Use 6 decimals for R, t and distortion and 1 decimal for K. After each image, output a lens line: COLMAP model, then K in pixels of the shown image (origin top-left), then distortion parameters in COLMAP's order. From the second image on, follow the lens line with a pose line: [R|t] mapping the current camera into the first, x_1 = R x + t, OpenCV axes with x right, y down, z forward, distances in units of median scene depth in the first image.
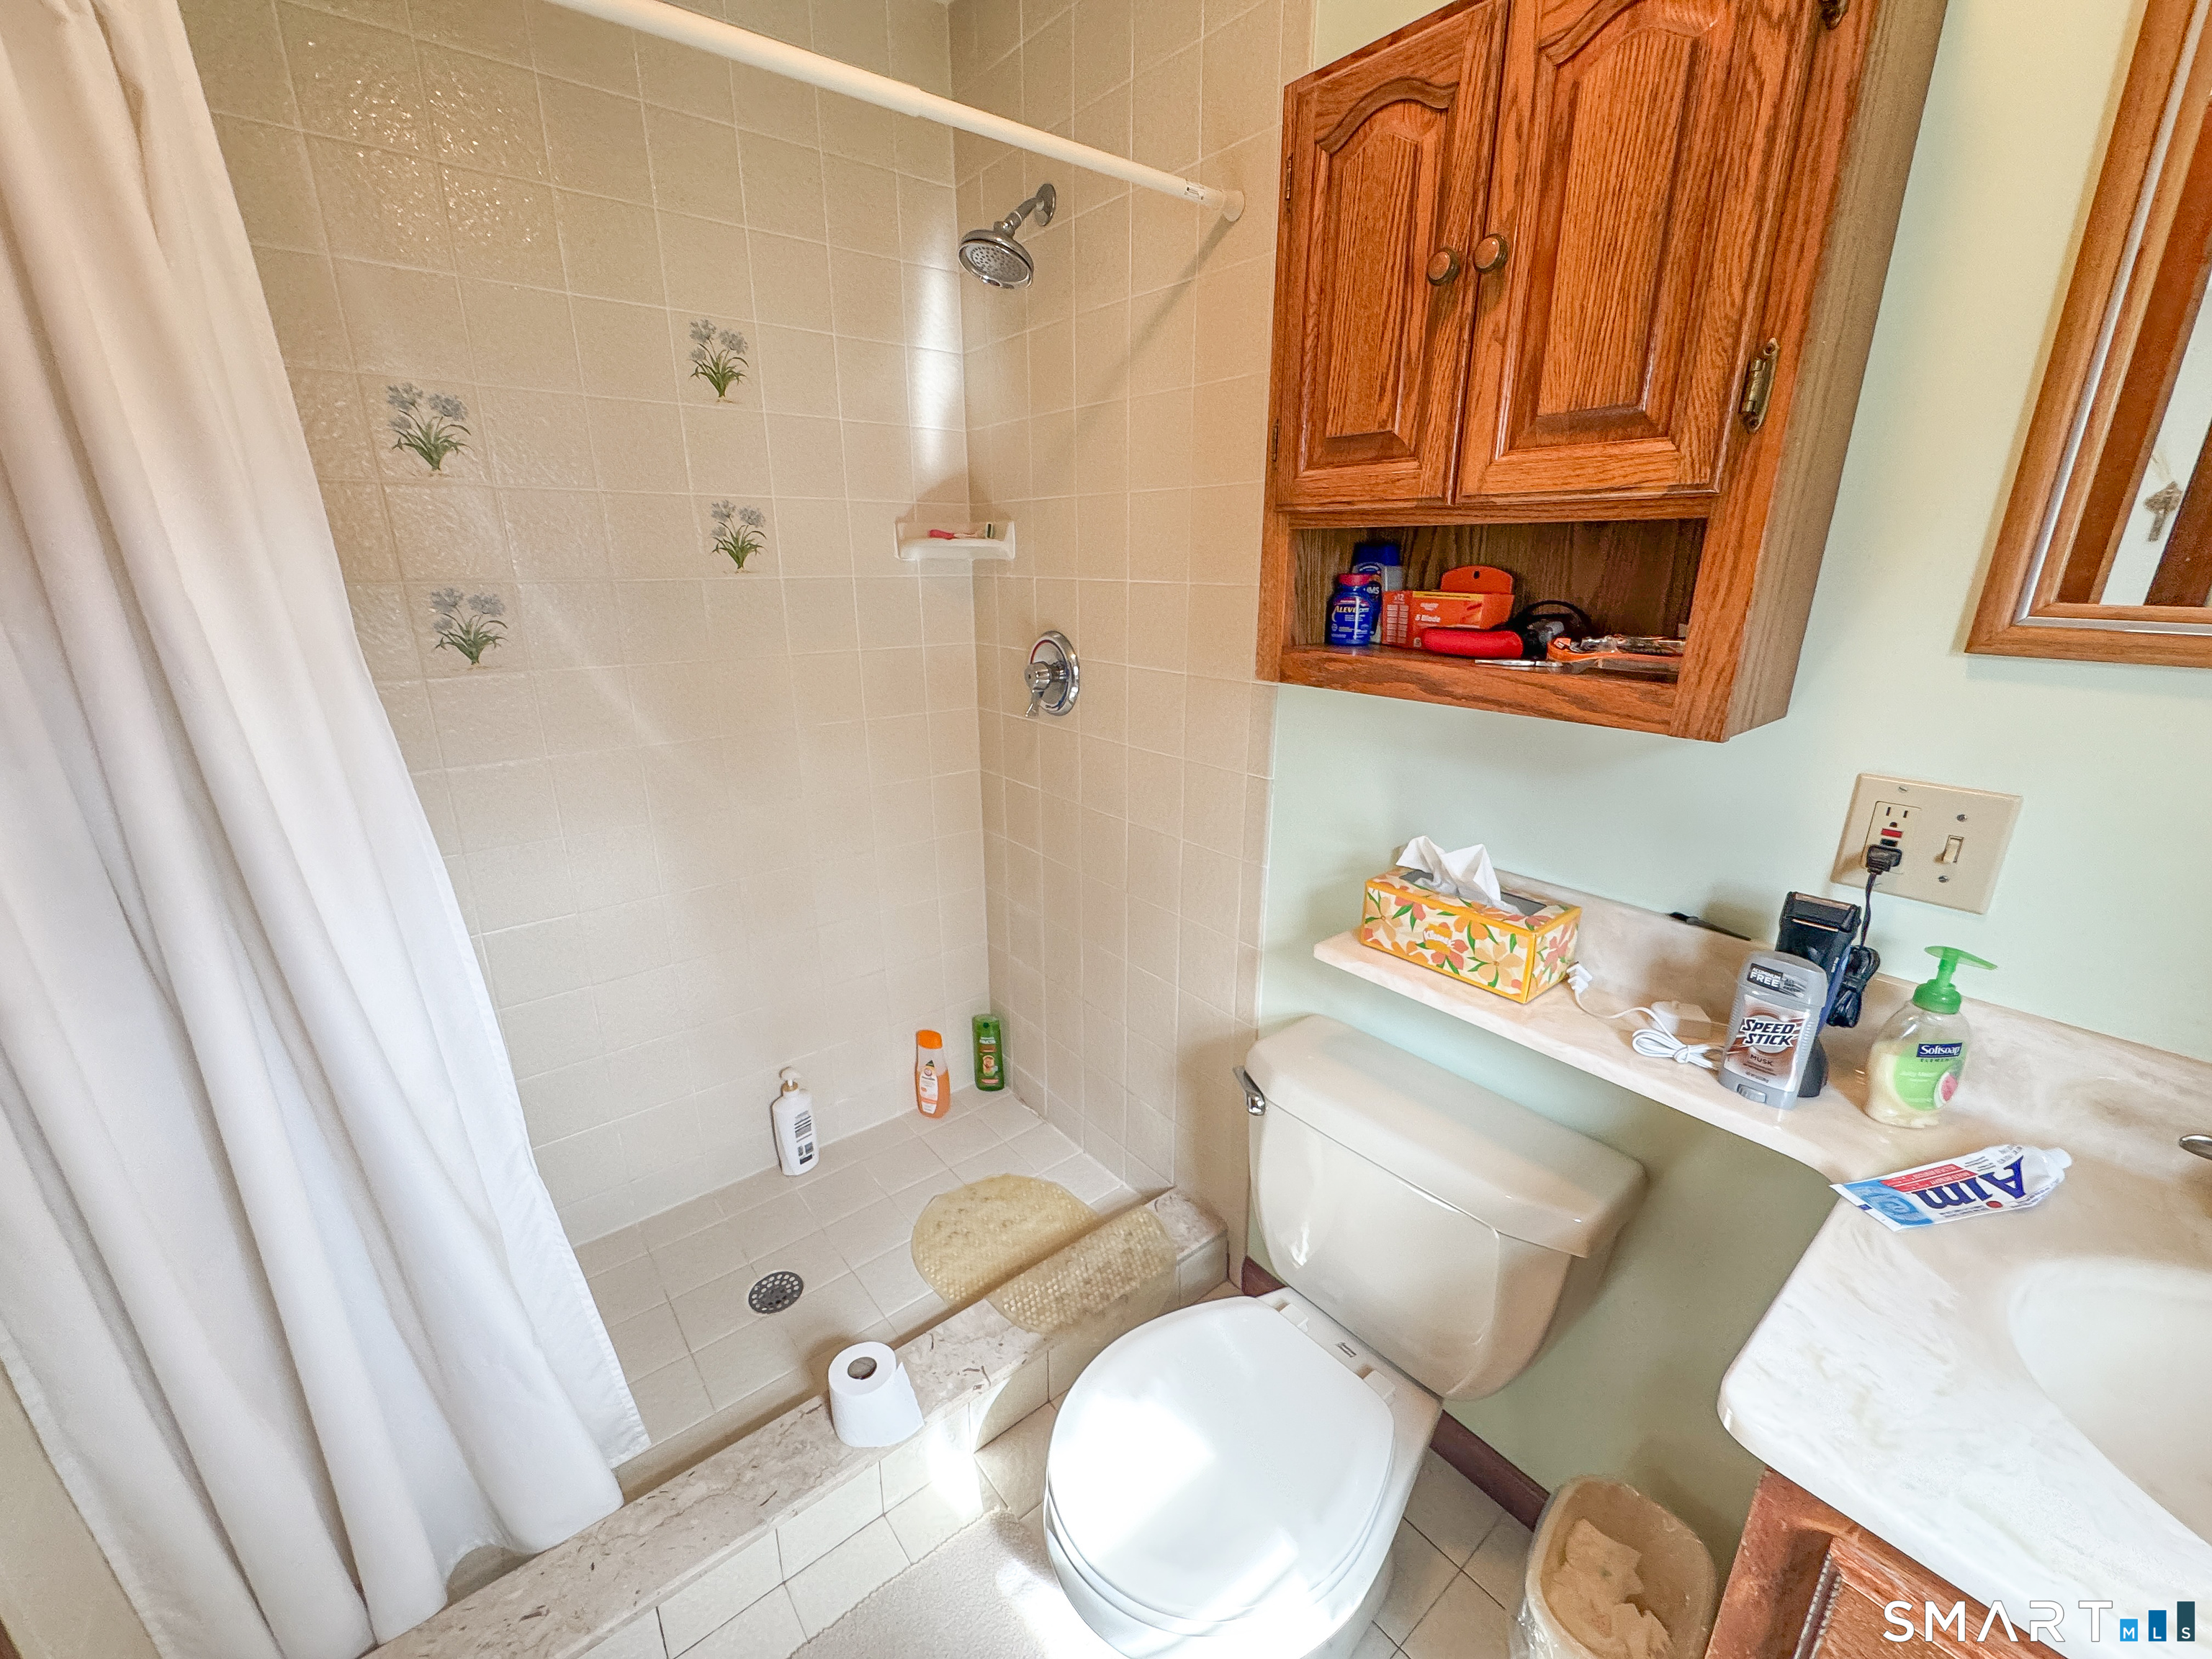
lens RADIAL K [[890.8, 0, 1106.0], [0, 890.8, 830.0], [0, 0, 1]] dist [-0.003668, -0.000291]
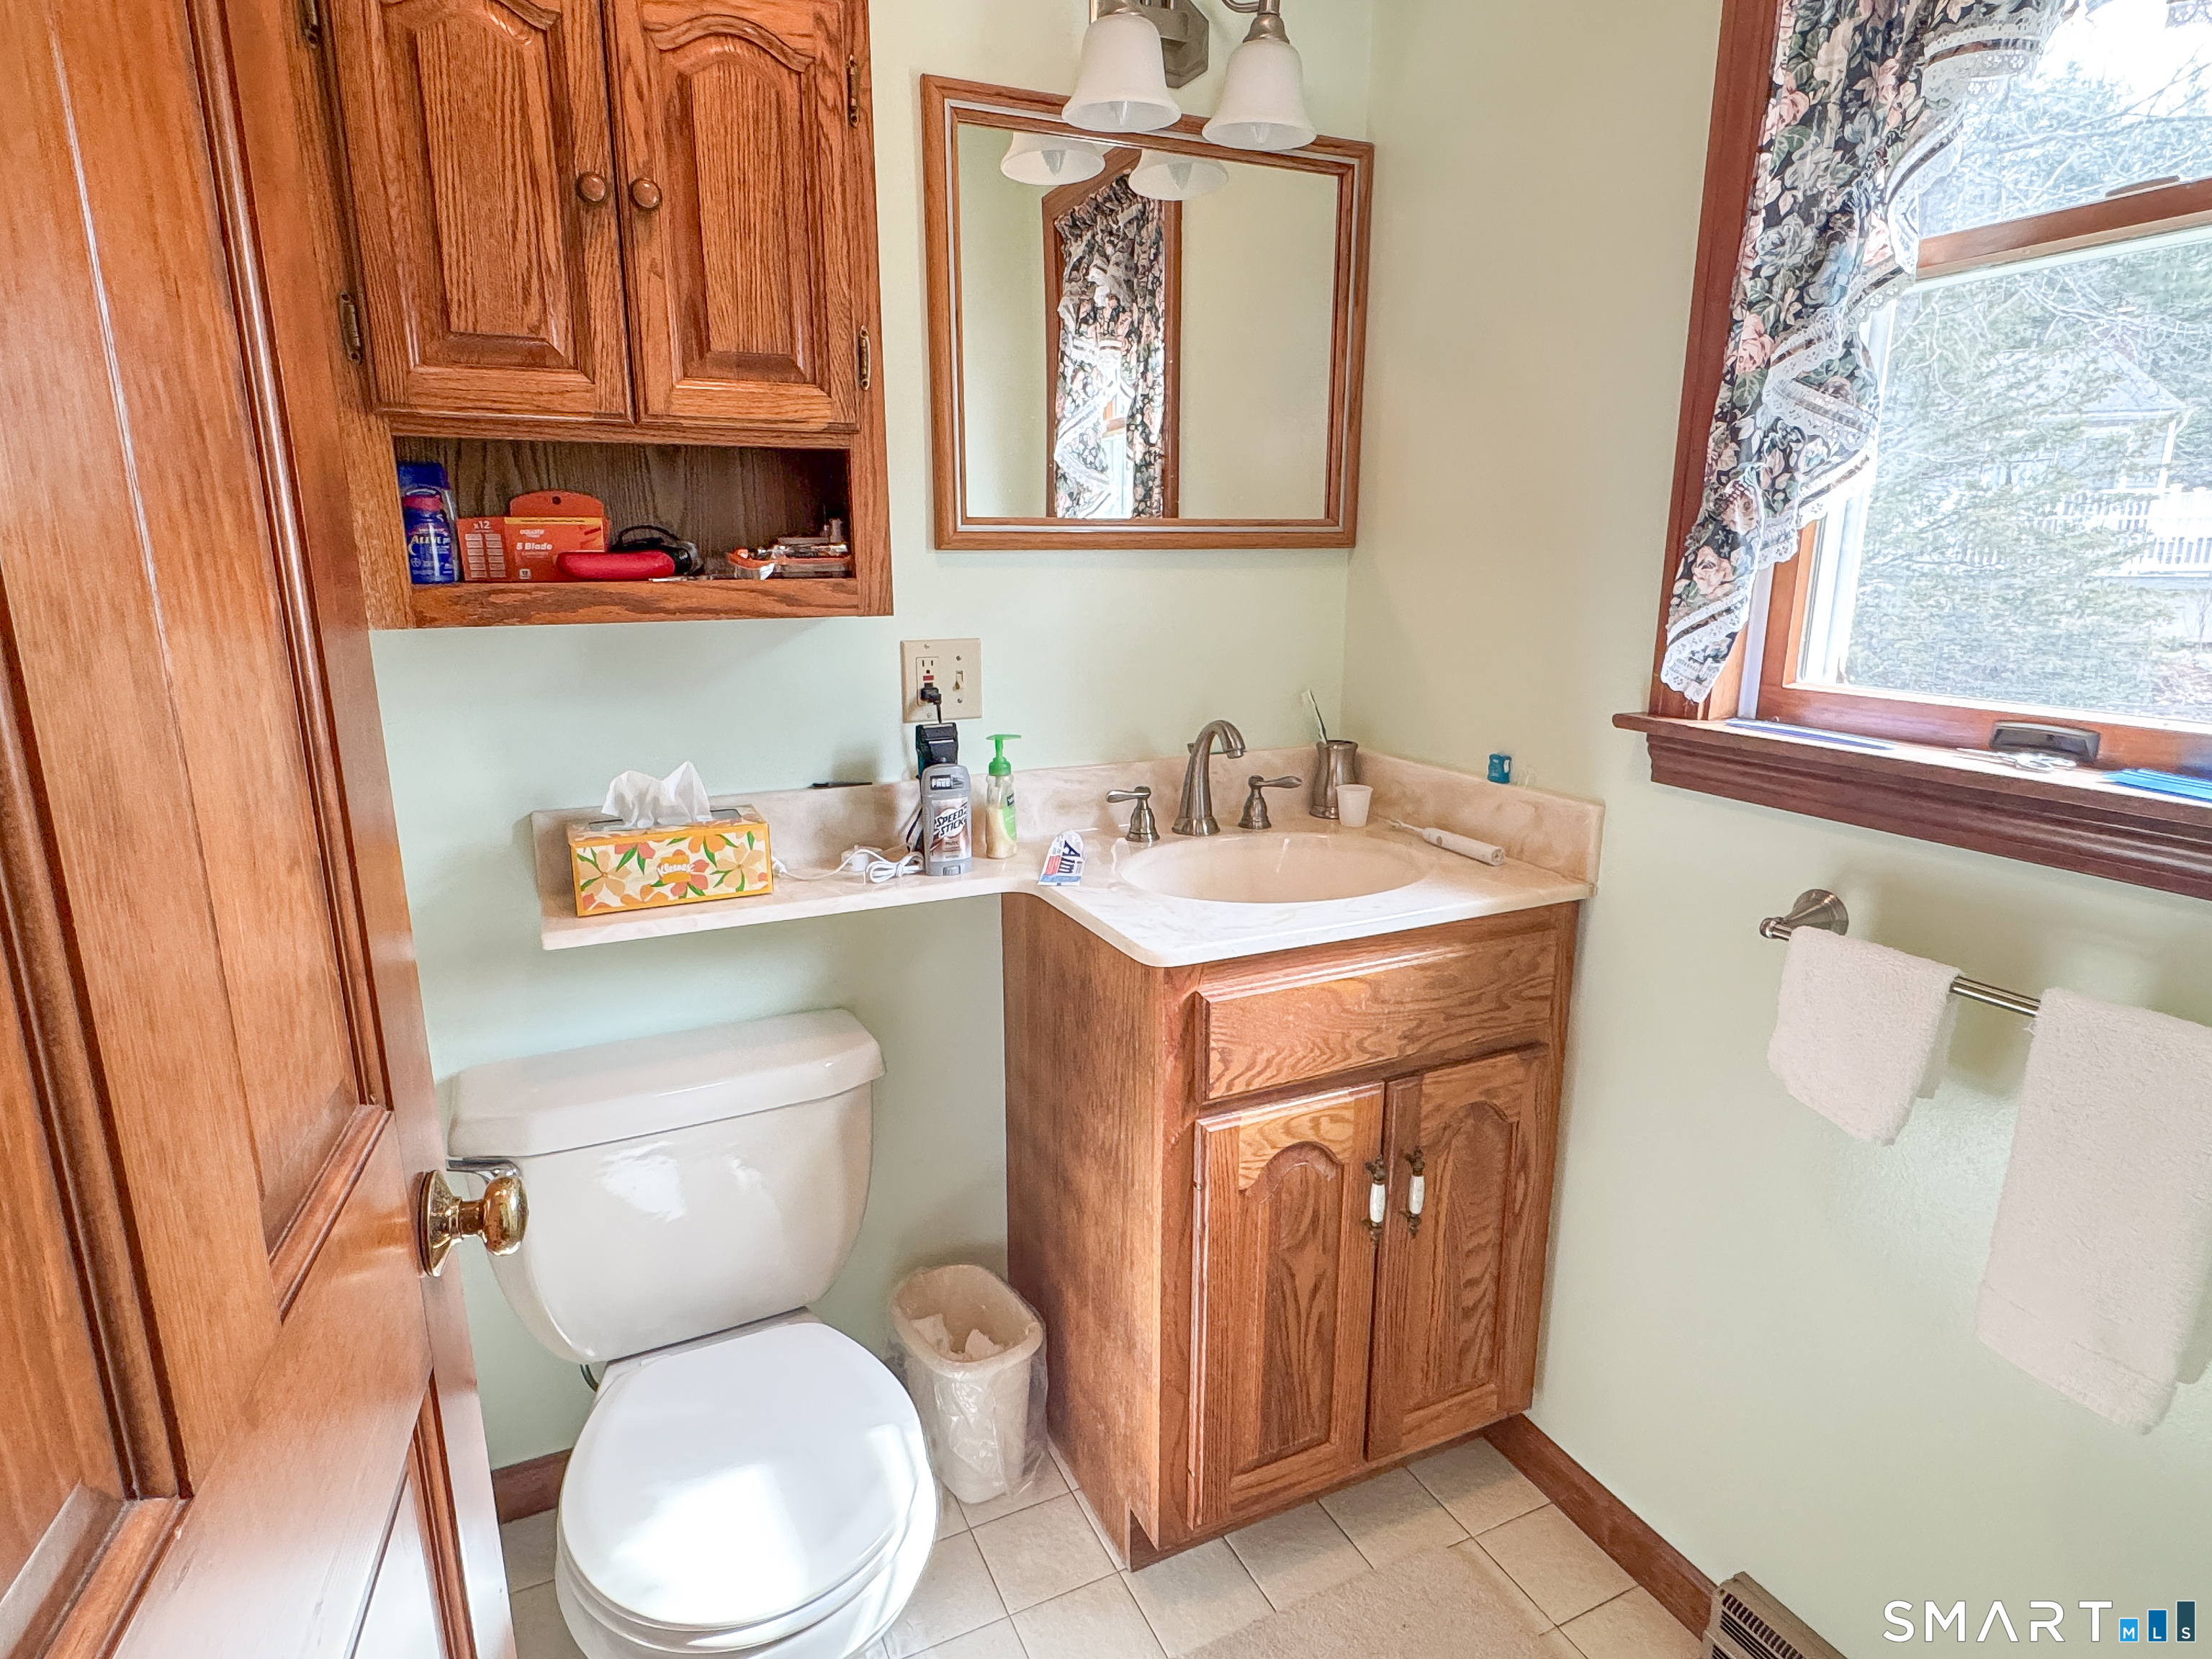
lens RADIAL K [[1221.2, 0, 1107.7], [0, 1221.2, 834.5], [0, 0, 1]] dist [0.005992, 0.000456]
pose [[0.233518, -0.224661, 0.946043, -0.907437], [0.290788, 0.944551, 0.152529, 0.024409], [-0.927853, 0.239479, 0.285899, 0.205835]]
